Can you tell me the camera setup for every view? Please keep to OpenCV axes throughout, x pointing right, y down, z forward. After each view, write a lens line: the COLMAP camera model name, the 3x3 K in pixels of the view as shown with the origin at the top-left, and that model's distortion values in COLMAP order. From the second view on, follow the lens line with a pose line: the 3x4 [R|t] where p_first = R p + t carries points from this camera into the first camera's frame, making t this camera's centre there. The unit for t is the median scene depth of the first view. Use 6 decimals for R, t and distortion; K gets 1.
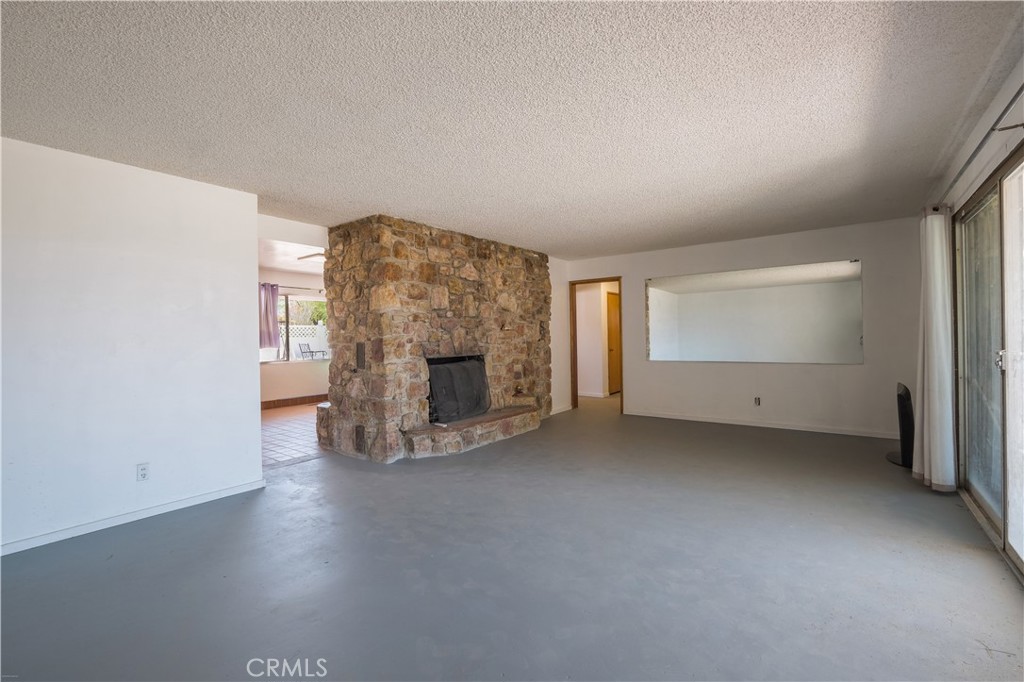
lens RADIAL K [[451.4, 0, 502.9], [0, 451.4, 335.7], [0, 0, 1]] dist [-0.005986, -0.000457]
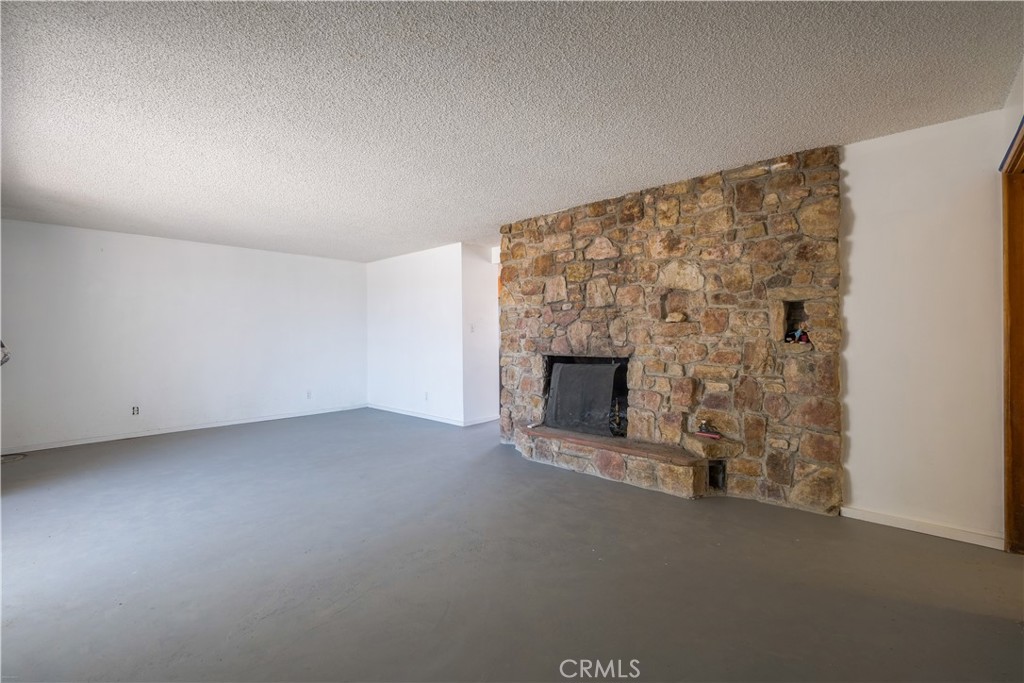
lens RADIAL K [[451.4, 0, 502.9], [0, 451.4, 336.2], [0, 0, 1]] dist [-0.005986, -0.000457]
pose [[-0.108470, 0.021707, -0.993863, 0.740055], [0.011083, 0.999726, 0.020625, -0.009850], [0.994038, -0.008777, -0.108680, 0.950219]]
